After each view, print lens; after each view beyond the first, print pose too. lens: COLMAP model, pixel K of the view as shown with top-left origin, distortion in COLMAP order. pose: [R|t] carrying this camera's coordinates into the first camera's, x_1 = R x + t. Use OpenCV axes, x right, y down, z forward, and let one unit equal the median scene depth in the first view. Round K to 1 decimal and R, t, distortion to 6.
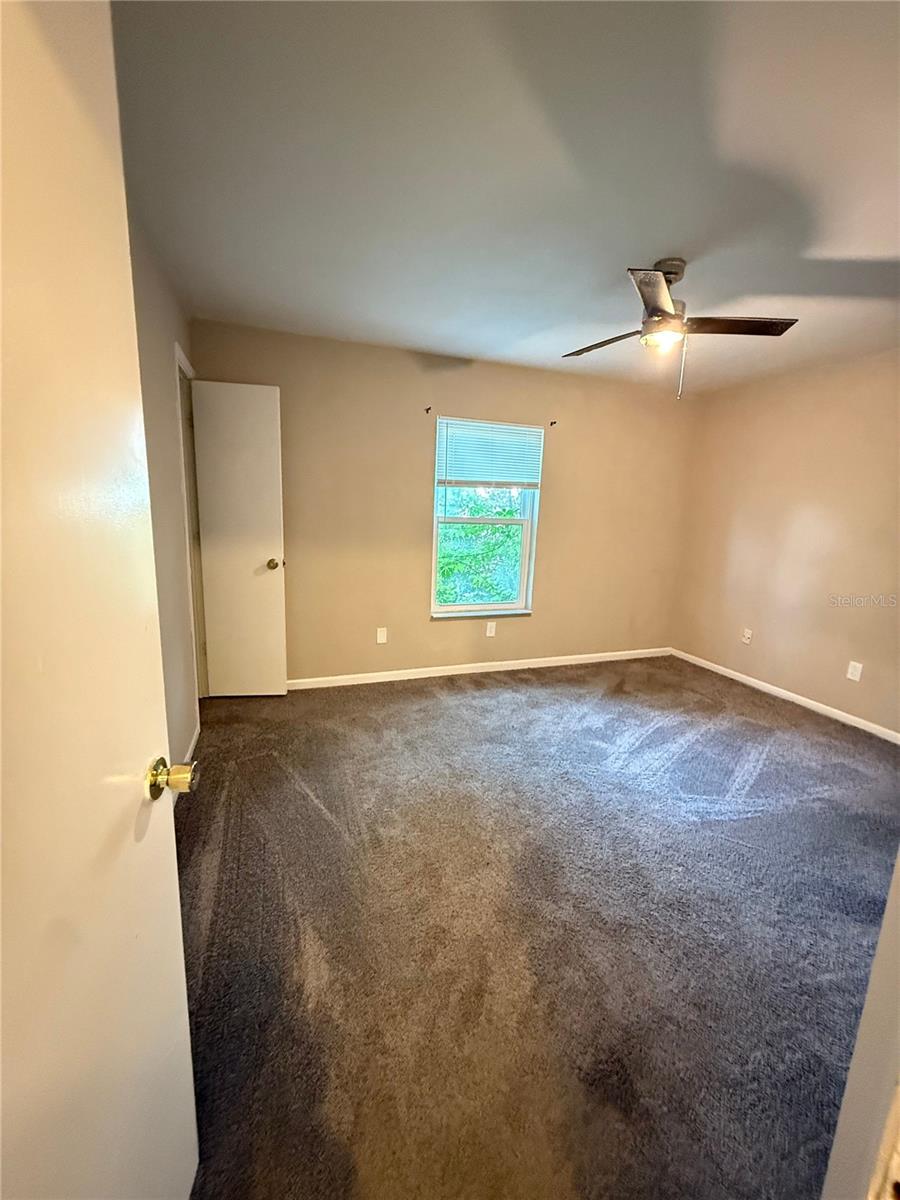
lens RADIAL K [[480.0, 0, 453.9], [0, 480.0, 596.5], [0, 0, 1]] dist [0.000466, 0.000070]
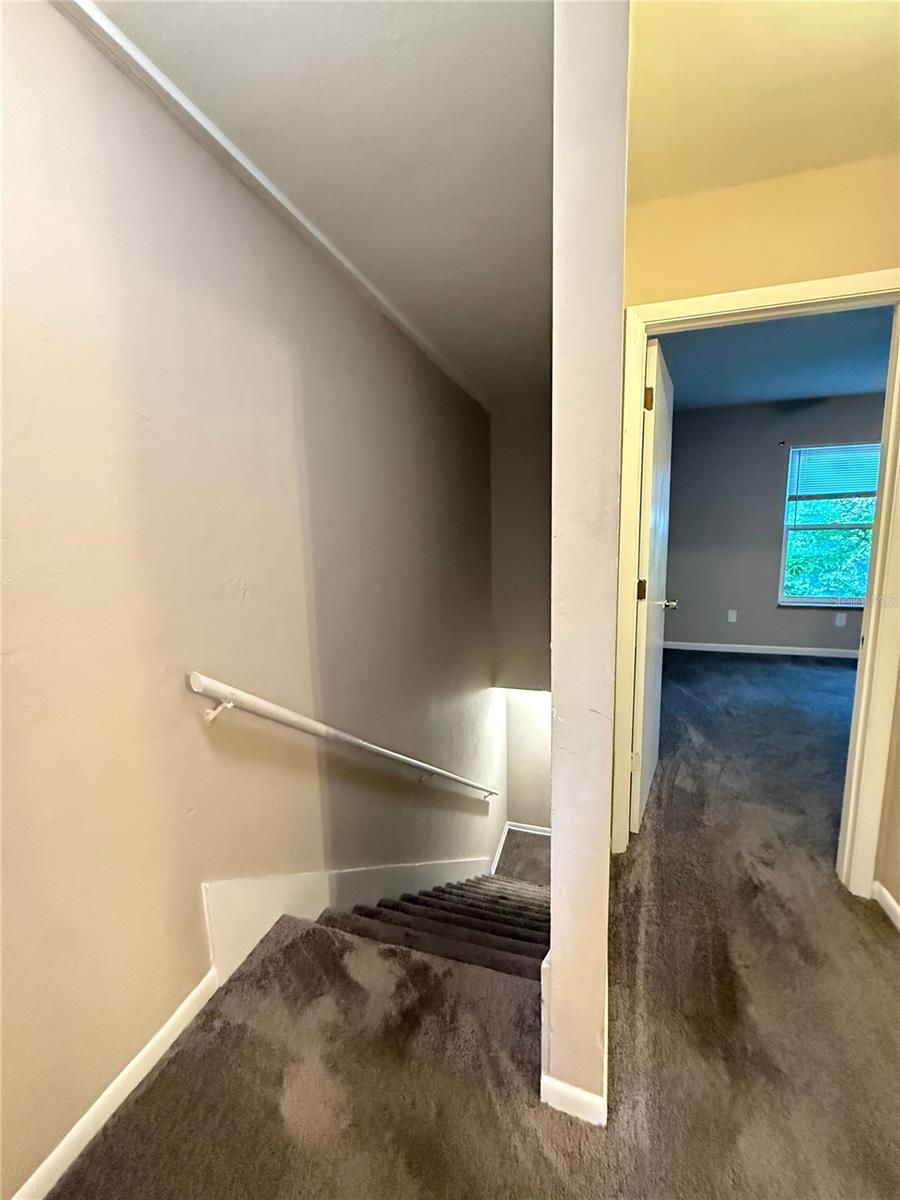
lens RADIAL K [[480.0, 0, 452.7], [0, 480.0, 599.5], [0, 0, 1]] dist [0.000466, 0.000070]
pose [[0.788743, 0.036089, -0.613663, 0.054633], [-0.063099, 0.997755, -0.022424, 0.117778], [0.611476, 0.056408, 0.789250, -0.543134]]
